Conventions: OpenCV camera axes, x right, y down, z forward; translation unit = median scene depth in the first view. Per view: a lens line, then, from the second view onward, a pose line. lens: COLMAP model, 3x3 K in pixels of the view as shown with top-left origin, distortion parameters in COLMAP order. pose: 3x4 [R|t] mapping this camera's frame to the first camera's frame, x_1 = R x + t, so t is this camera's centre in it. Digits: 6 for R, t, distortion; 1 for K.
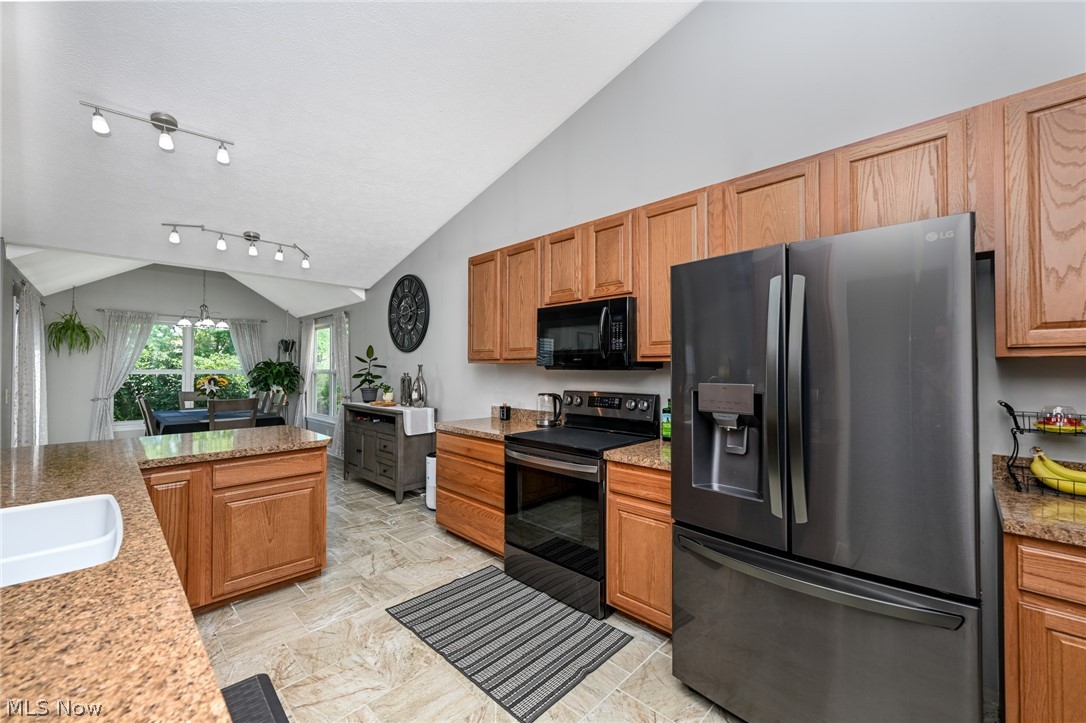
lens RADIAL K [[434.5, 0, 542.3], [0, 434.5, 358.9], [0, 0, 1]] dist [-0.008215, 0.000052]
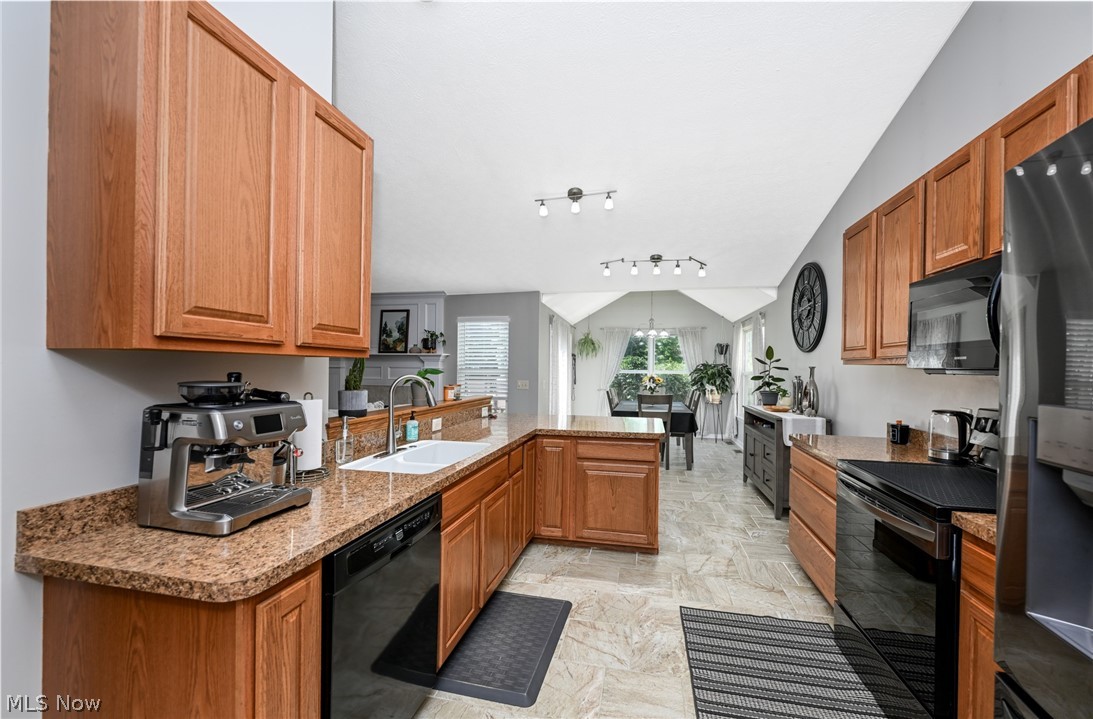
lens RADIAL K [[435.2, 0, 551.0], [0, 435.2, 365.7], [0, 0, 1]] dist [0.001830, -0.000275]
pose [[0.526162, 0.001166, -0.850384, 0.269430], [0.008126, 0.999947, 0.006400, 0.002412], [0.850345, -0.010278, 0.526124, 0.159970]]
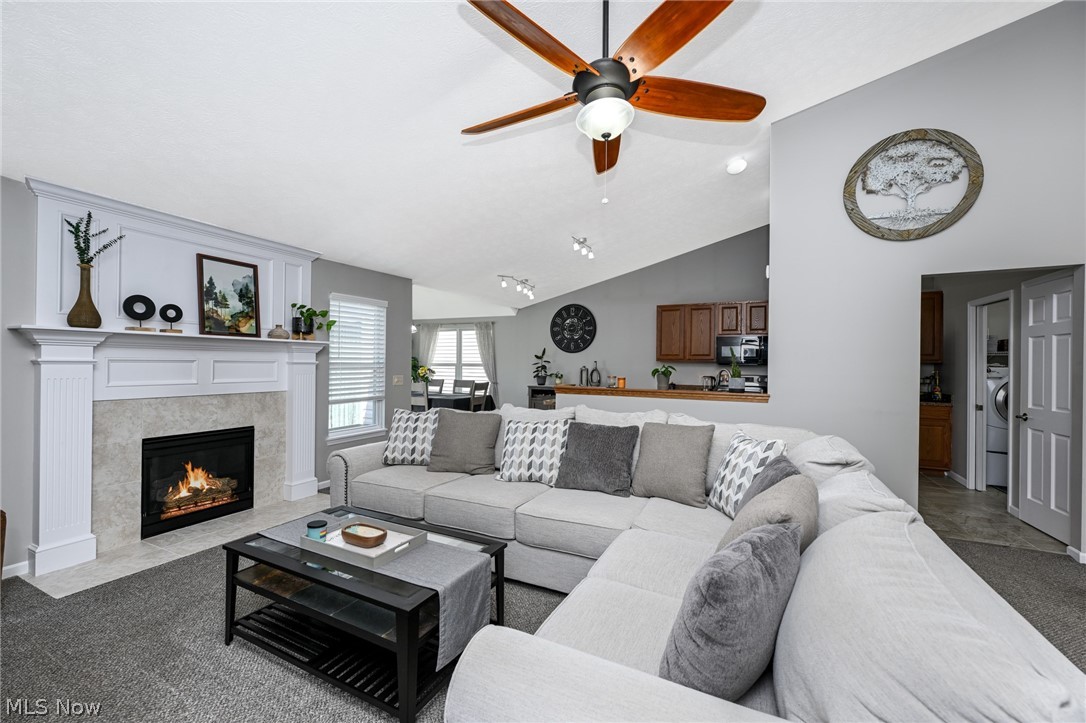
lens RADIAL K [[434.5, 0, 535.8], [0, 434.5, 365.3], [0, 0, 1]] dist [-0.008215, 0.000052]
pose [[0.953420, 0.009028, 0.301510, -1.505876], [-0.018535, 0.999417, 0.028685, -0.020148], [-0.301075, -0.032937, 0.953031, -0.795043]]
